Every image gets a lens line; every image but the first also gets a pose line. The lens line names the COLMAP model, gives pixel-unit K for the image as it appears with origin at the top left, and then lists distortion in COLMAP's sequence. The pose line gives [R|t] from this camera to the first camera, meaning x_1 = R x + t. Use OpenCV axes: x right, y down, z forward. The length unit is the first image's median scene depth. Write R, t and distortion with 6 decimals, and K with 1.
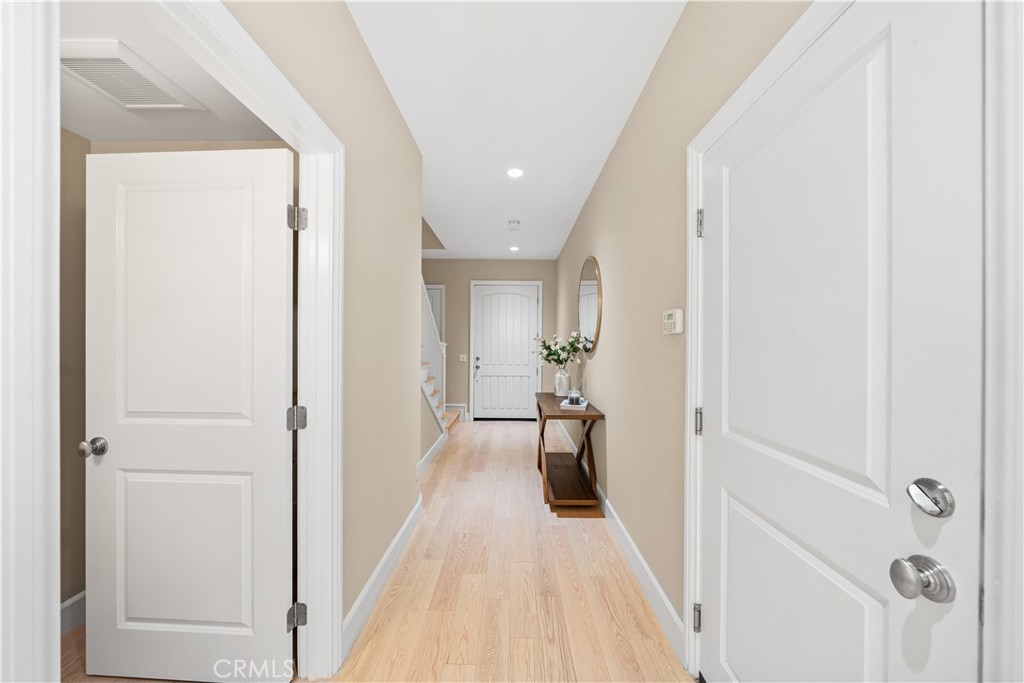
lens RADIAL K [[354.1, 0, 514.4], [0, 354.1, 340.2], [0, 0, 1]] dist [-0.007151, 0.000647]
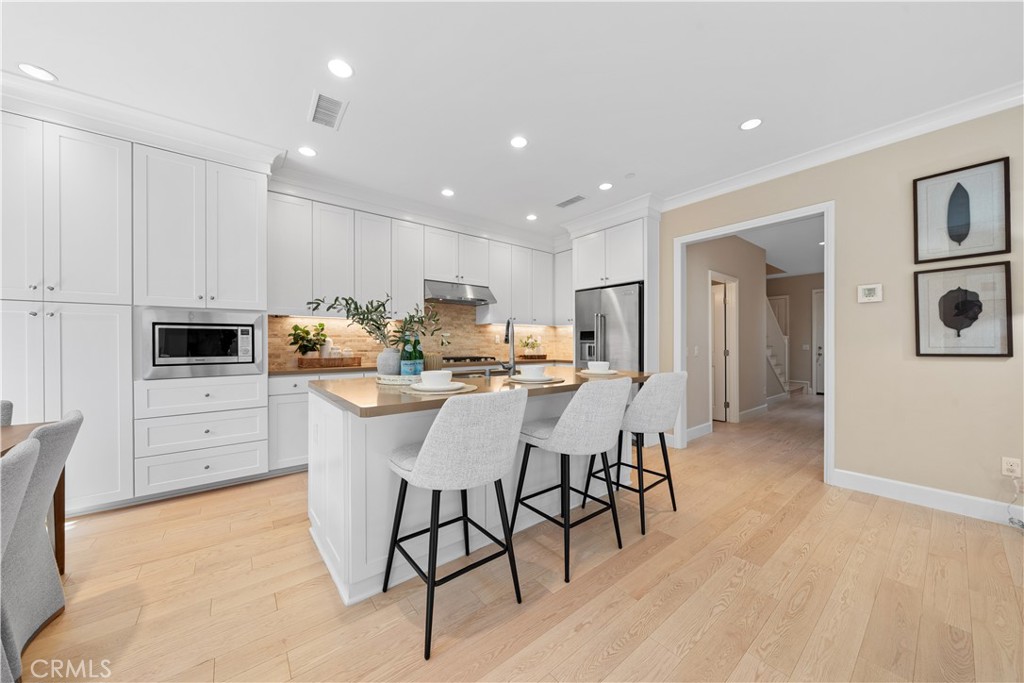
lens RADIAL K [[354.1, 0, 516.1], [0, 354.1, 339.5], [0, 0, 1]] dist [-0.007151, 0.000647]
pose [[0.627344, -0.019417, -0.778500, 0.288032], [0.017116, 0.999791, -0.011144, 0.023062], [0.778554, -0.006334, 0.627546, -0.968532]]
